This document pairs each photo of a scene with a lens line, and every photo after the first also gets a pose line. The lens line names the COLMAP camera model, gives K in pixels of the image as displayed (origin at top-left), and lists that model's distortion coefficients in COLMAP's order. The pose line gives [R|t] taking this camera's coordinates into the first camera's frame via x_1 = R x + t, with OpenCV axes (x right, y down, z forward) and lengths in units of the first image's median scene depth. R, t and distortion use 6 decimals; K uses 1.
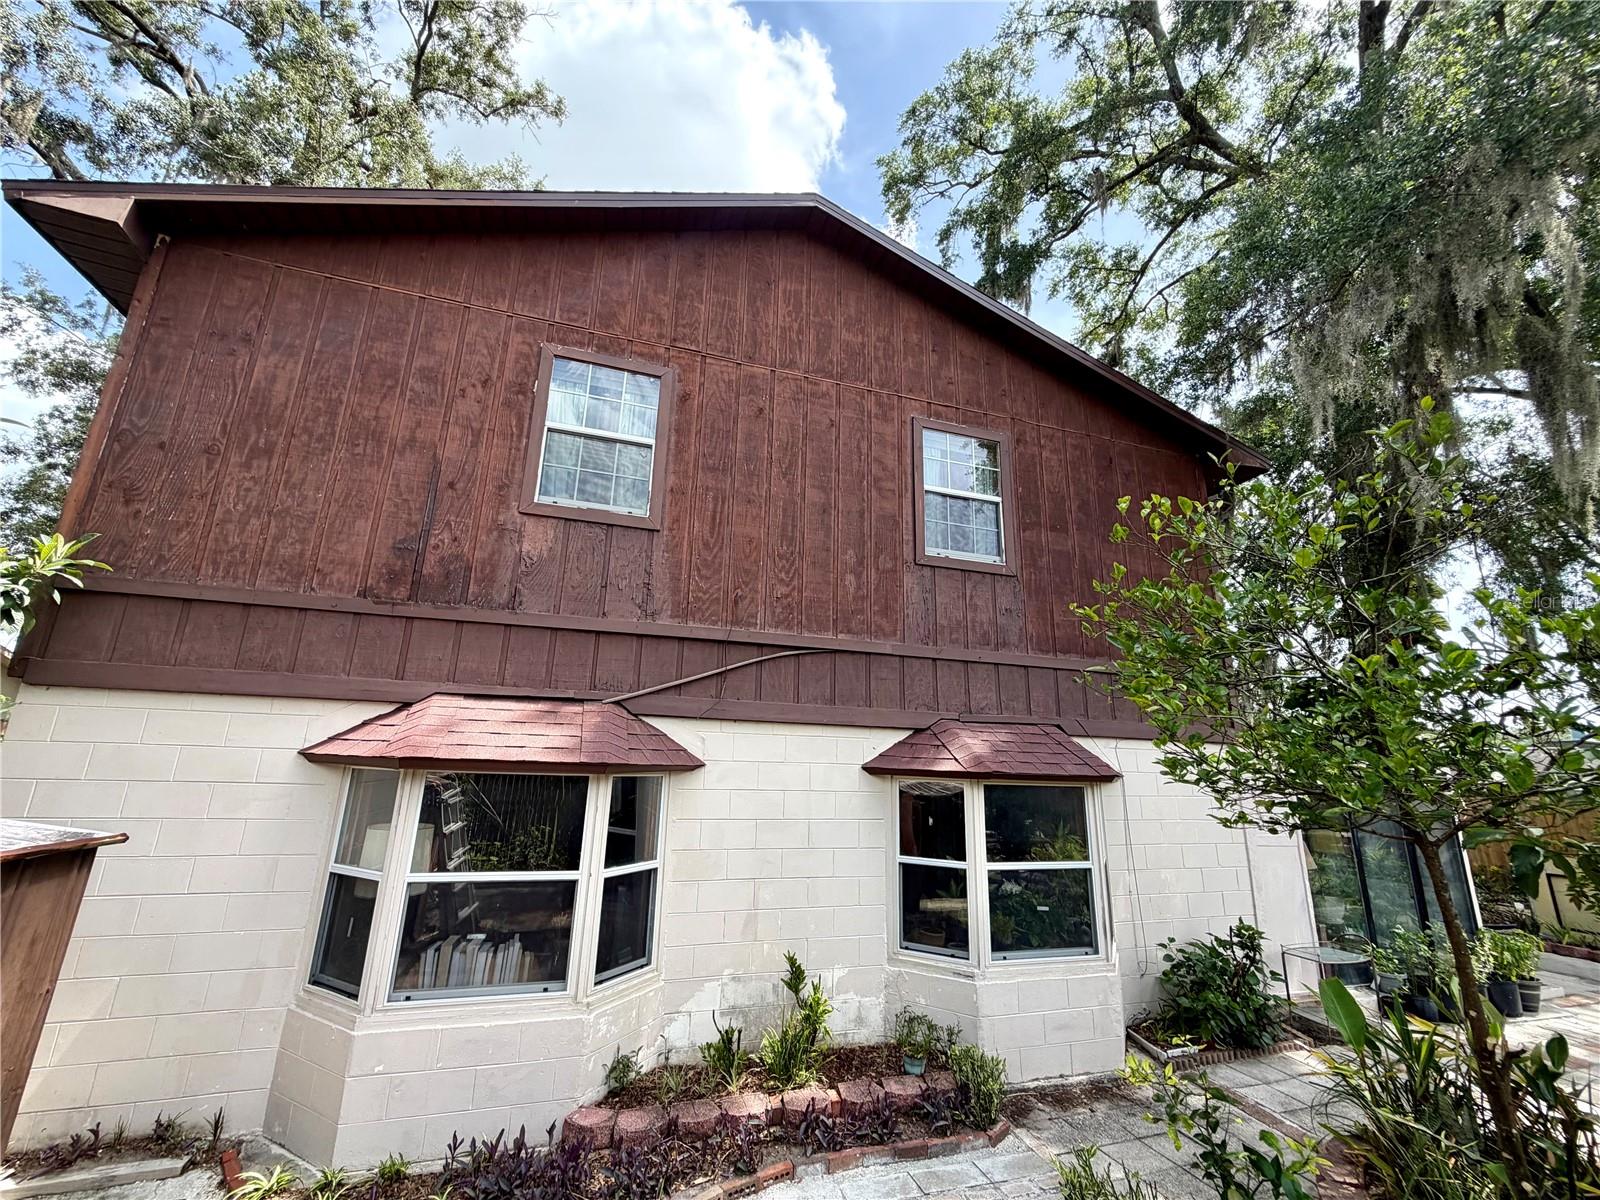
lens RADIAL K [[636.1, 0, 800.0], [0, 636.1, 600.0], [0, 0, 1]] dist [0.001667, 0.000266]
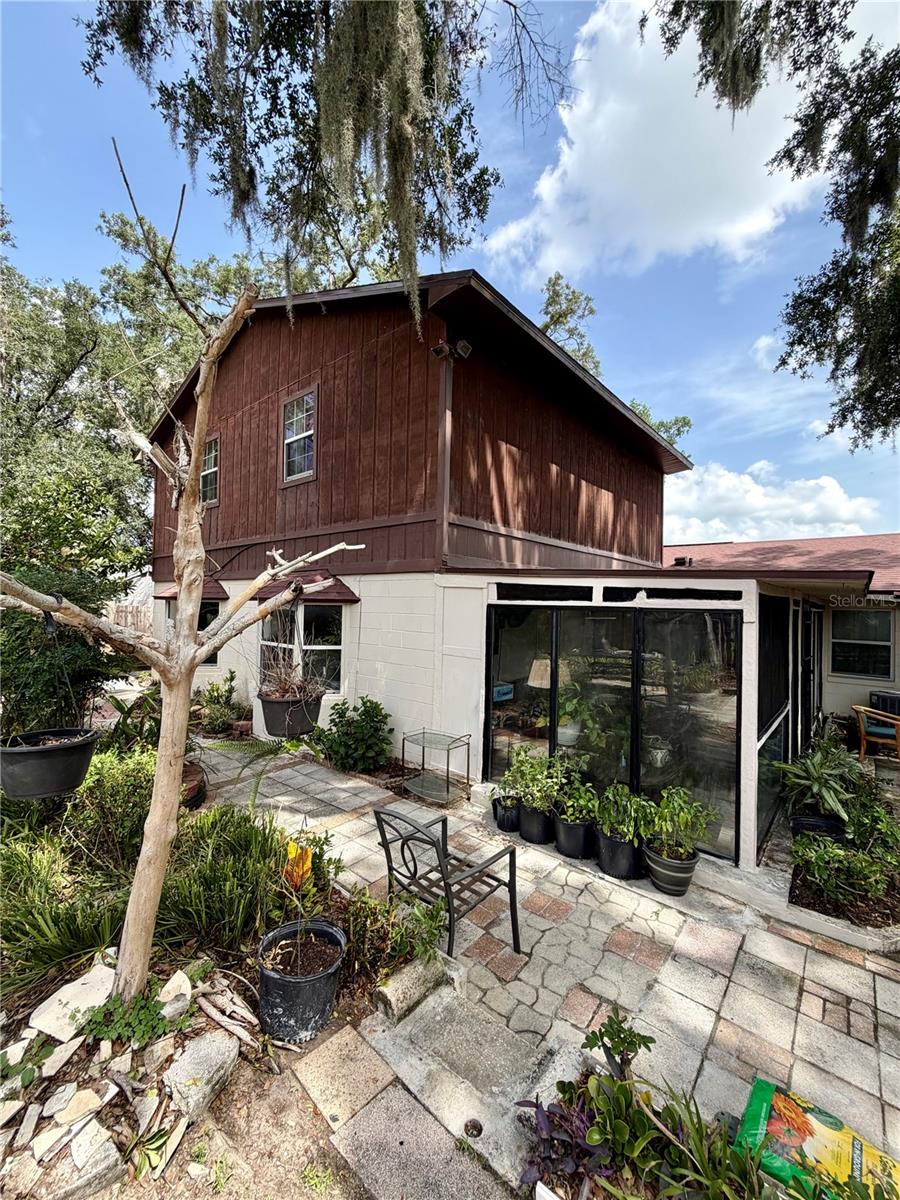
lens RADIAL K [[477.1, 0, 450.0], [0, 477.1, 600.0], [0, 0, 1]] dist [0.001667, 0.000266]
pose [[0.683277, -0.020592, -0.729869, 1.511003], [0.185737, 0.971622, 0.146467, 0.146716], [0.706141, -0.235641, 0.667711, 0.351543]]
